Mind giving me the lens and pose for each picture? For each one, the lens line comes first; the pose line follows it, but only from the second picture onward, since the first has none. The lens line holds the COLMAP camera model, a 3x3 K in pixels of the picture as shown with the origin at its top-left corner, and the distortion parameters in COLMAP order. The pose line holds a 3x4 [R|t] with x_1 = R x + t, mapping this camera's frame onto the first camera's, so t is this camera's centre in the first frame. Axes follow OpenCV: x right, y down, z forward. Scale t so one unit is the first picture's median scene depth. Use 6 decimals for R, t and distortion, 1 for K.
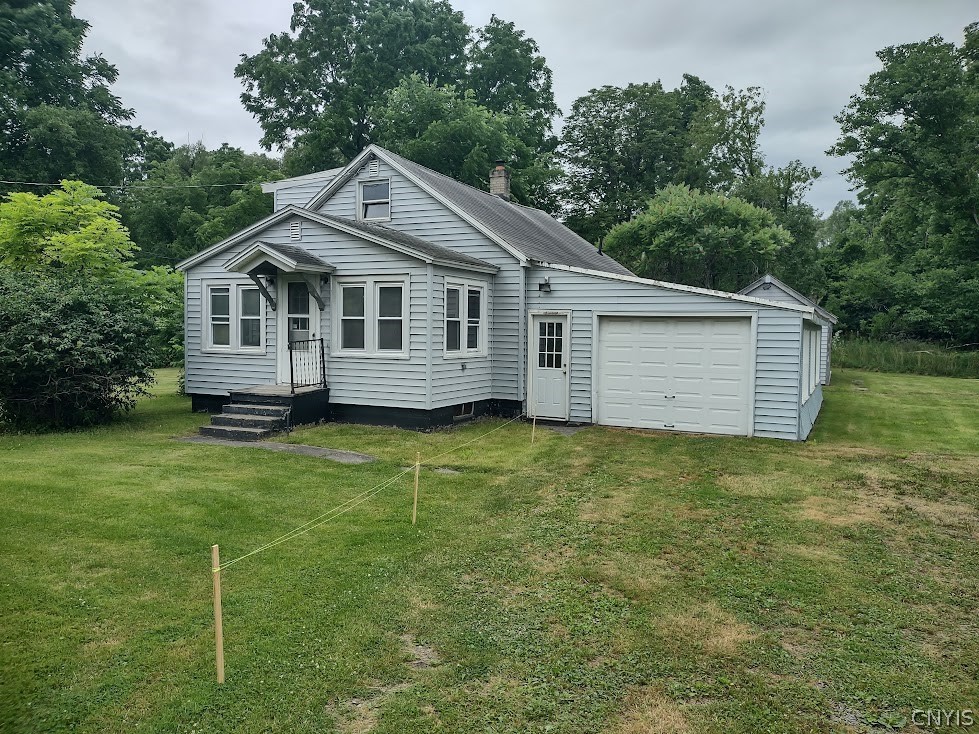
lens RADIAL K [[739.5, 0, 489.5], [0, 739.5, 367.0], [0, 0, 1]] dist [-0.007644, -0.001273]
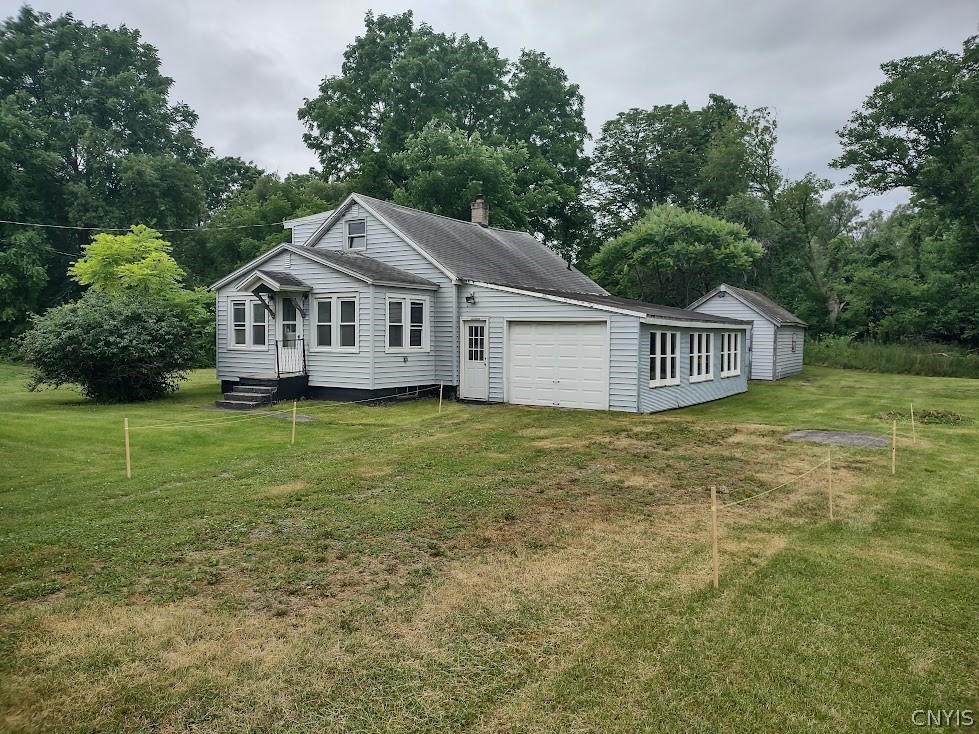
lens RADIAL K [[732.6, 0, 487.8], [0, 732.6, 379.5], [0, 0, 1]] dist [0.010067, -0.002875]
pose [[0.991092, 0.002550, -0.133155, 0.274365], [-0.001625, 0.999974, 0.007054, 0.025150], [0.133169, -0.006775, 0.991070, -0.288962]]
